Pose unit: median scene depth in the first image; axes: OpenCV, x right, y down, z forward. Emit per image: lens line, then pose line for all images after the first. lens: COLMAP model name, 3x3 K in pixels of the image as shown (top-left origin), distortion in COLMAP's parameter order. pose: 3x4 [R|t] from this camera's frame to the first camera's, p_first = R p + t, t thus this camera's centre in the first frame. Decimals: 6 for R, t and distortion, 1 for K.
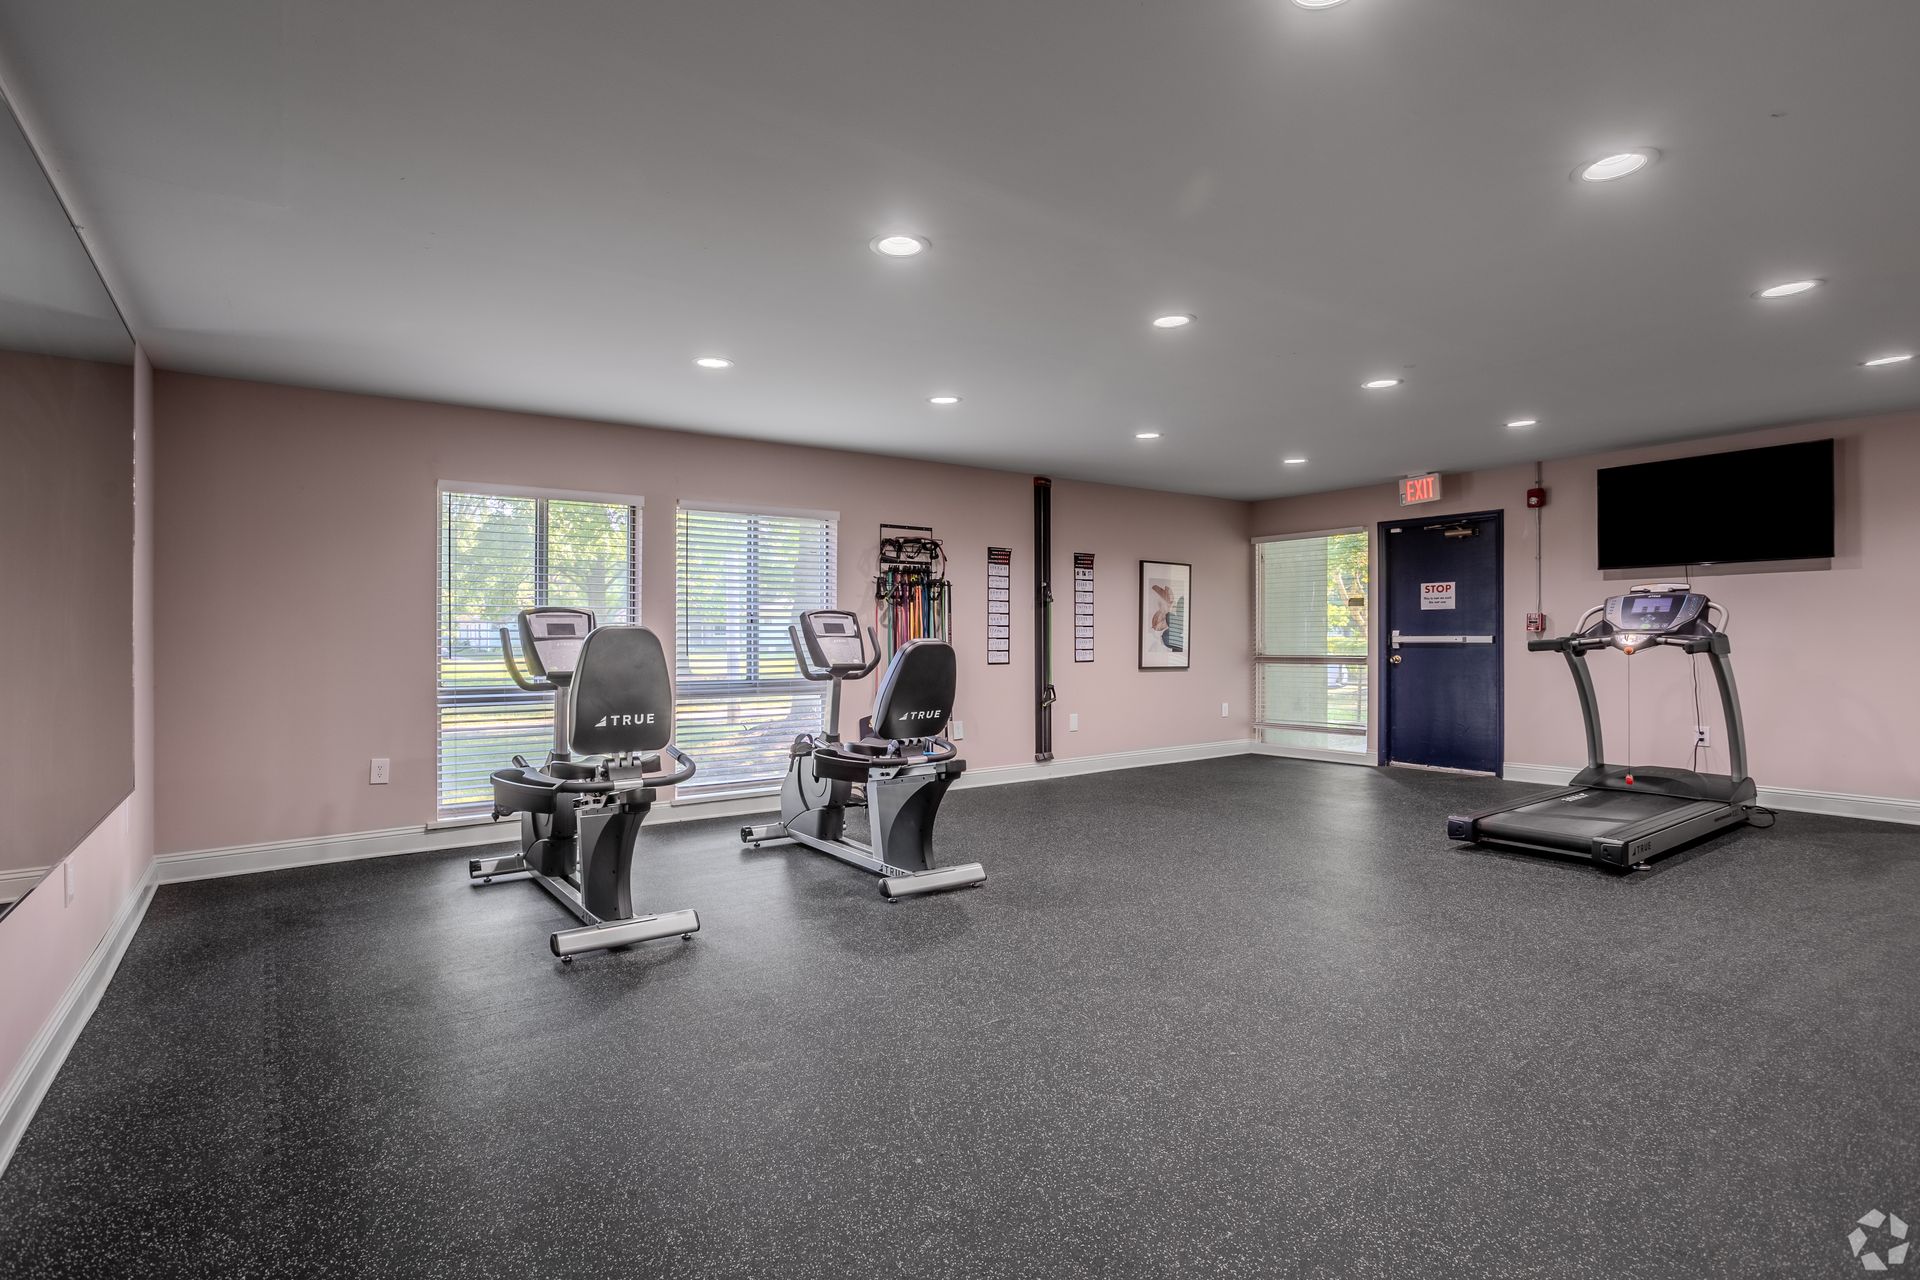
lens RADIAL K [[938.6, 0, 960.0], [0, 938.6, 640.0], [0, 0, 1]] dist [-0.003024, 0.000081]
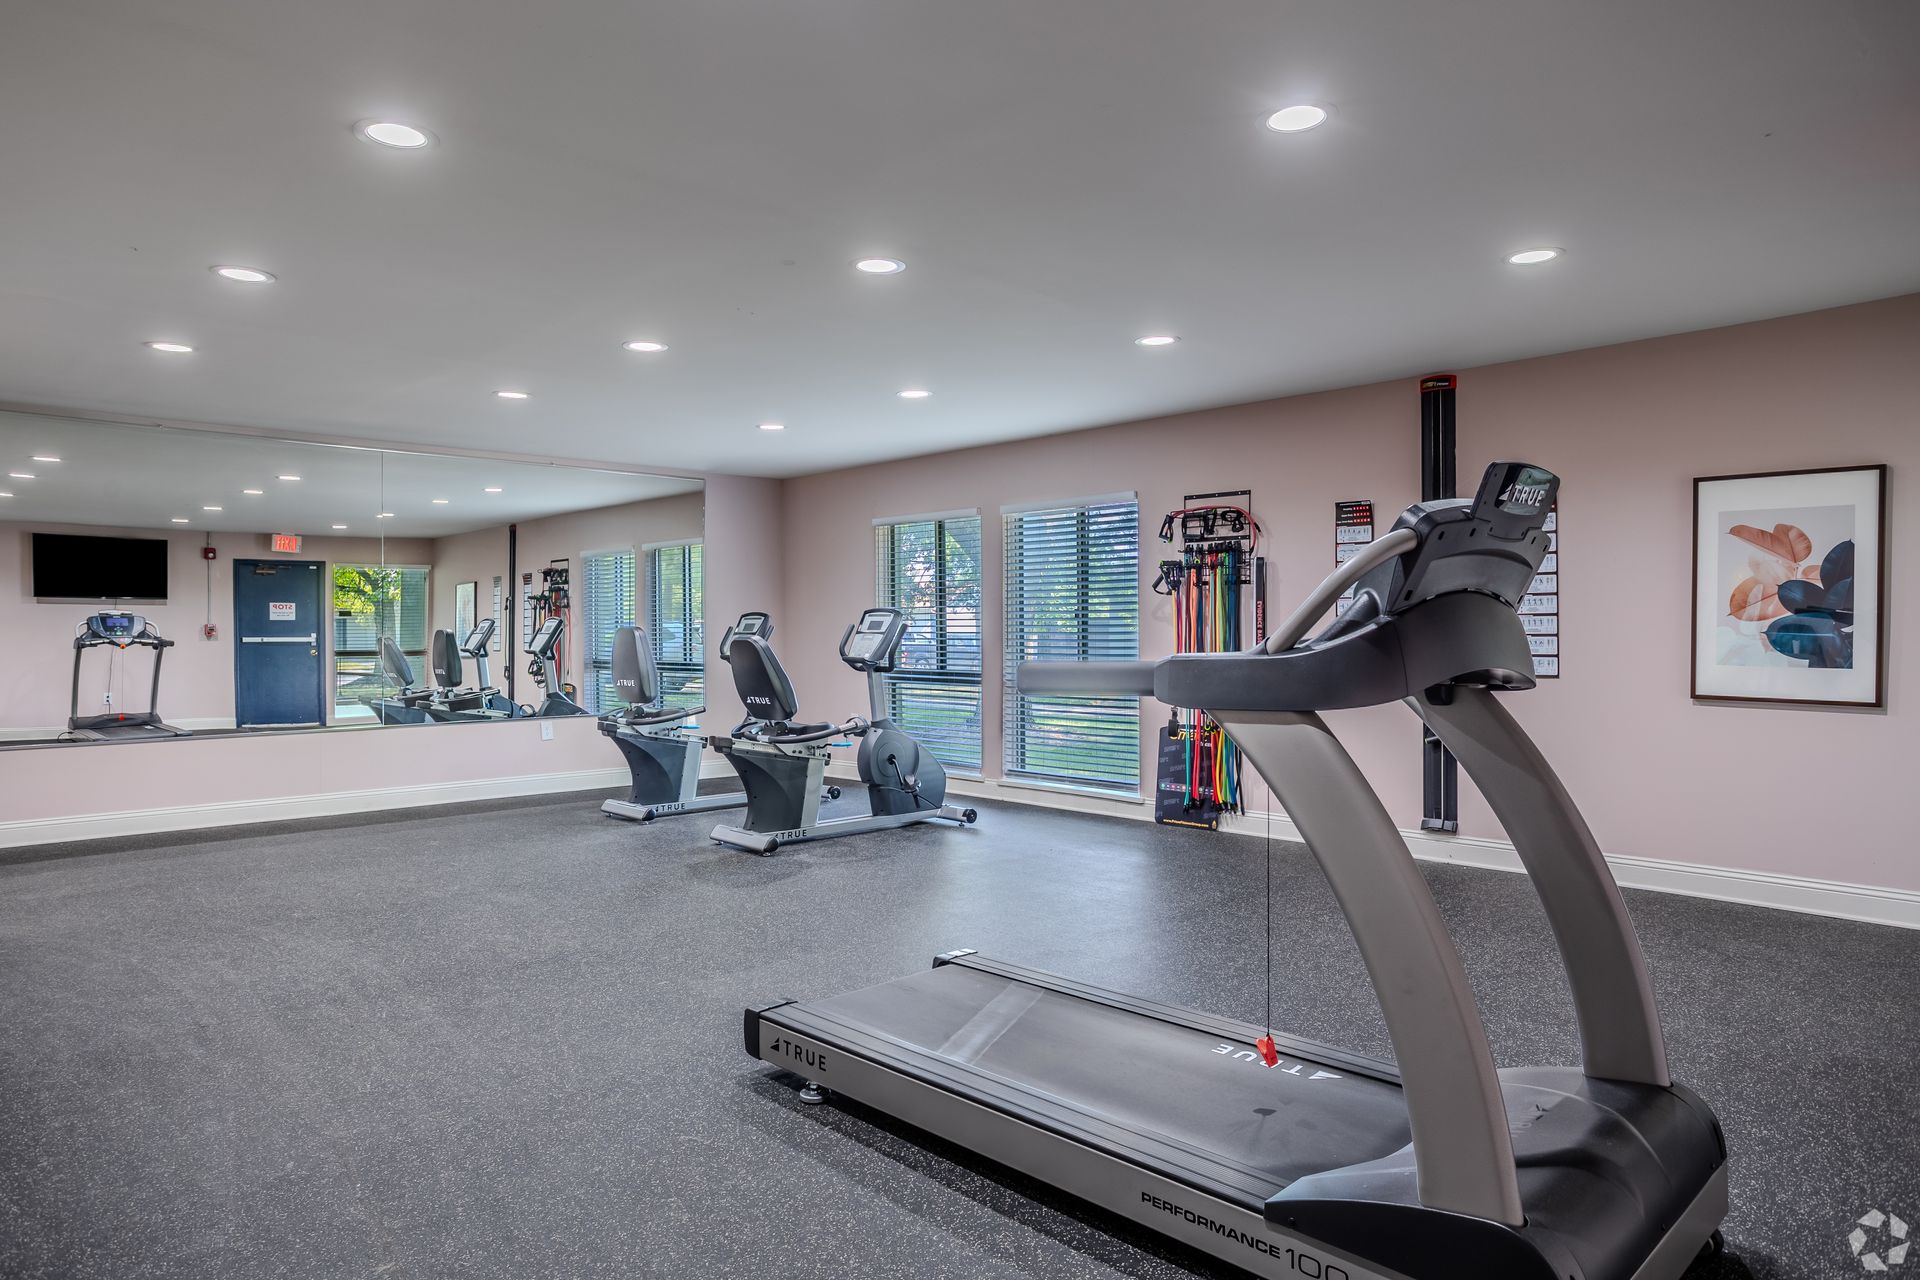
lens RADIAL K [[1160.4, 0, 960.0], [0, 1160.4, 640.0], [0, 0, 1]] dist [-0.023458, -0.000209]
pose [[0.142672, 0.014304, -0.989667, 0.902132], [-0.000547, 0.999897, 0.014373, -0.010737], [0.989770, -0.001509, 0.142665, 0.654597]]
